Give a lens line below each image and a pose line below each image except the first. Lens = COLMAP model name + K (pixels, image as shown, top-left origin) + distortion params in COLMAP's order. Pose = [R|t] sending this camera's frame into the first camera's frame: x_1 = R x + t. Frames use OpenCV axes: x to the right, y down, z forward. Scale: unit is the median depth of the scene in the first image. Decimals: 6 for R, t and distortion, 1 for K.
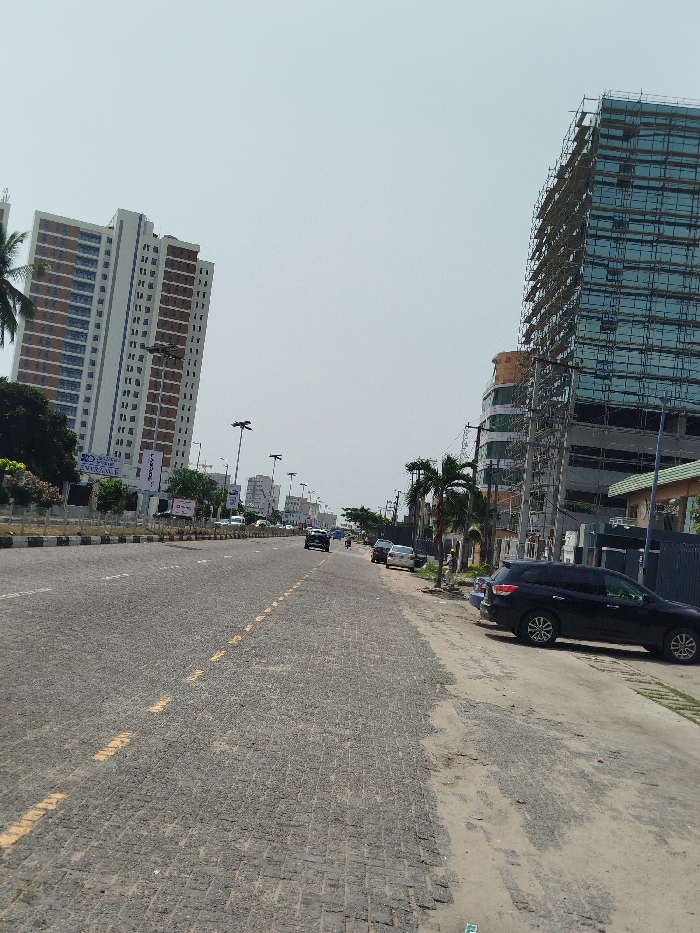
lens RADIAL K [[947.2, 0, 350.0], [0, 947.2, 466.5], [0, 0, 1]] dist [0.087841, -0.017338]
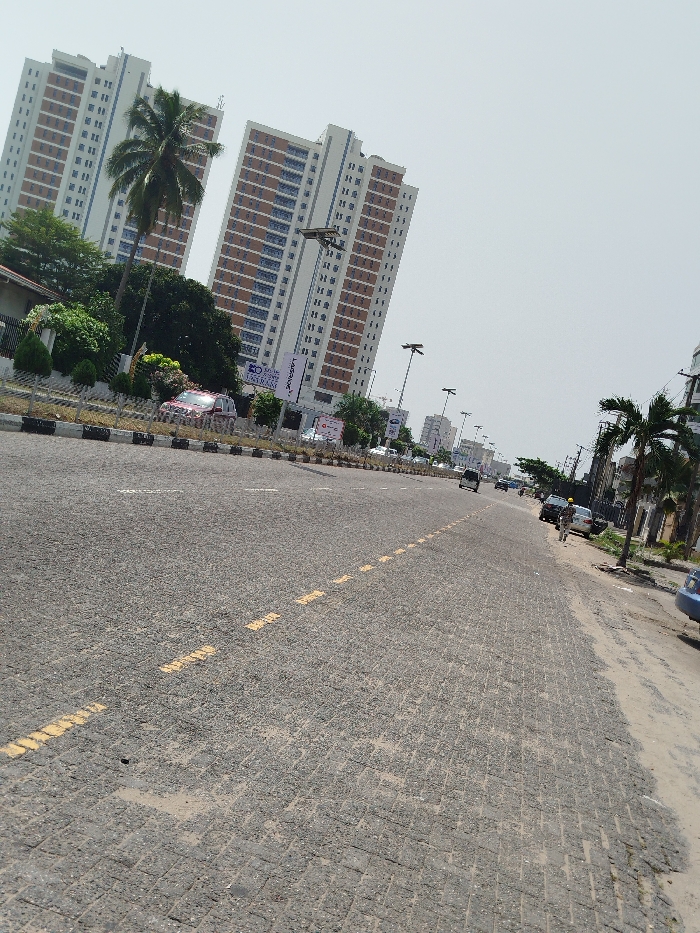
lens RADIAL K [[947.2, 0, 350.0], [0, 947.2, 466.5], [0, 0, 1]] dist [0.087841, -0.017338]
pose [[0.974739, 0.131557, -0.180490, 0.003848], [-0.120038, 0.990054, 0.073370, 0.008186], [0.188347, -0.049851, 0.980836, 0.095296]]
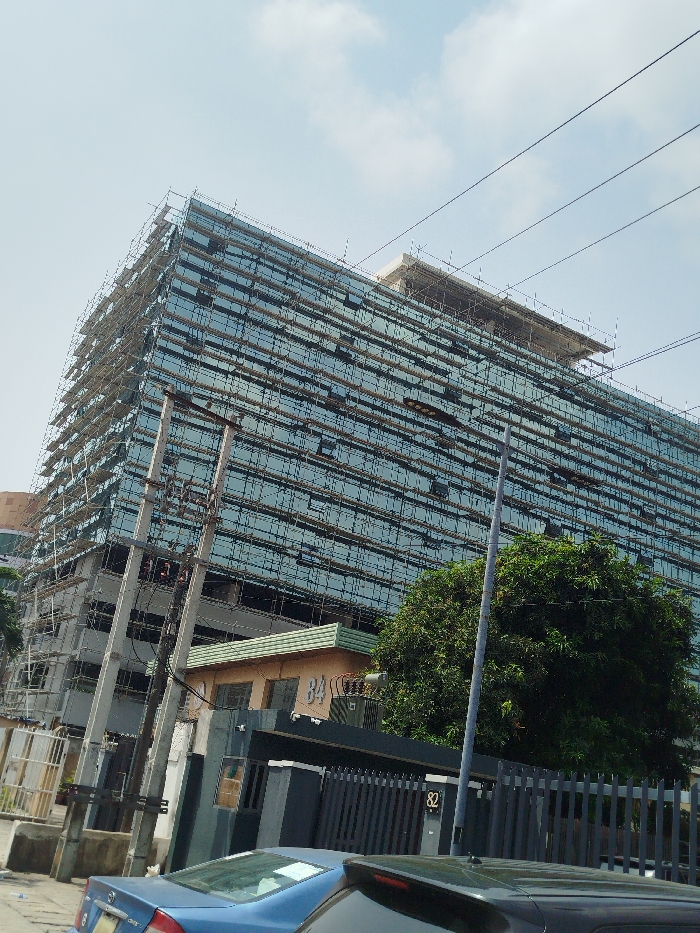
lens RADIAL K [[993.9, 0, 349.9], [0, 993.9, 501.3], [0, 0, 1]] dist [0.082491, -0.007137]
pose [[0.861151, 0.176115, 0.476868, 0.008836], [-0.105098, 0.979484, -0.171947, 0.012684], [-0.497367, 0.097954, 0.861992, 0.171766]]
